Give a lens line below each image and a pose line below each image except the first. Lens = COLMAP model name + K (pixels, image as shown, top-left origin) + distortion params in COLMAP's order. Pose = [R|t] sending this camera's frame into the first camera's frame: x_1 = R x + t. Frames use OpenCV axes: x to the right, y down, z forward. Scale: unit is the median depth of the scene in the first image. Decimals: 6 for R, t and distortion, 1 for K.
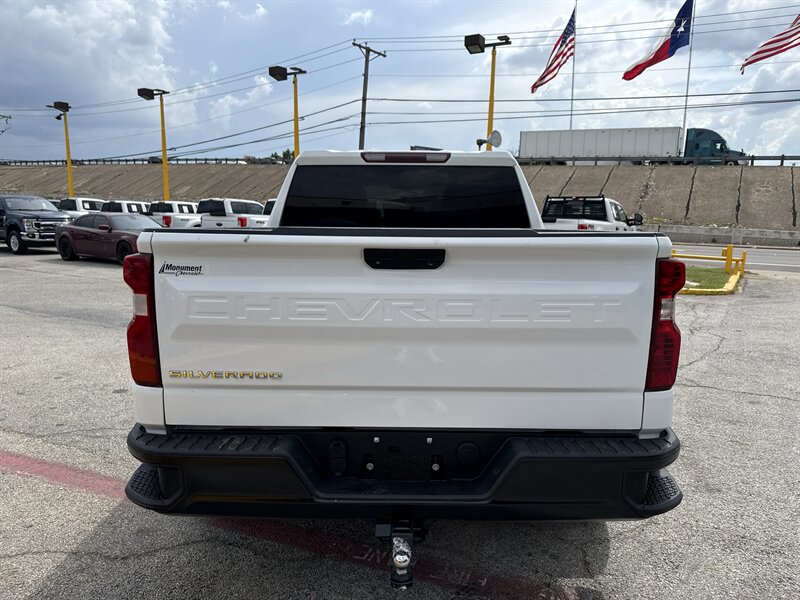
lens RADIAL K [[557.7, 0, 402.2], [0, 557.7, 315.1], [0, 0, 1]] dist [0.022999, -0.035114]
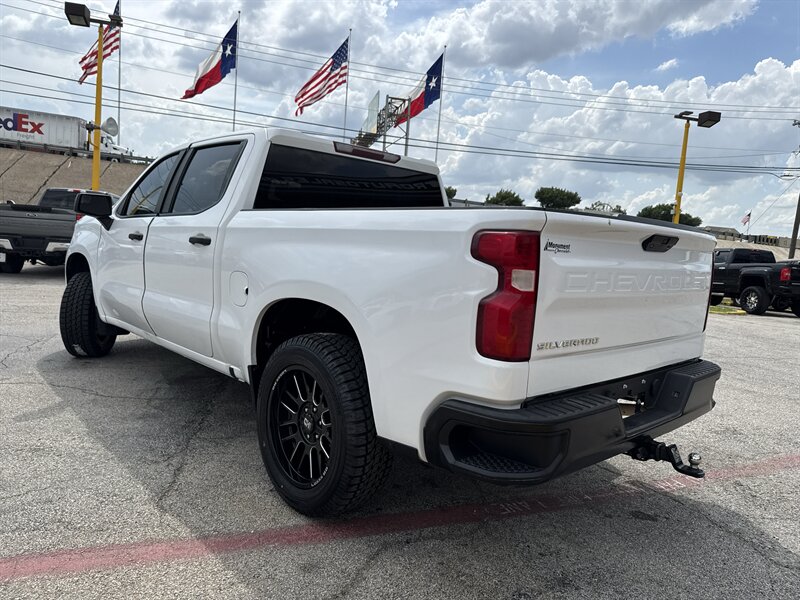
lens RADIAL K [[562.4, 0, 404.5], [0, 562.4, 305.5], [0, 0, 1]] dist [0.012546, -0.025643]
pose [[0.719048, -0.033771, 0.694139, -1.029001], [0.054333, 0.998493, -0.007706, 0.017213], [-0.692833, 0.043256, 0.719800, 0.322803]]
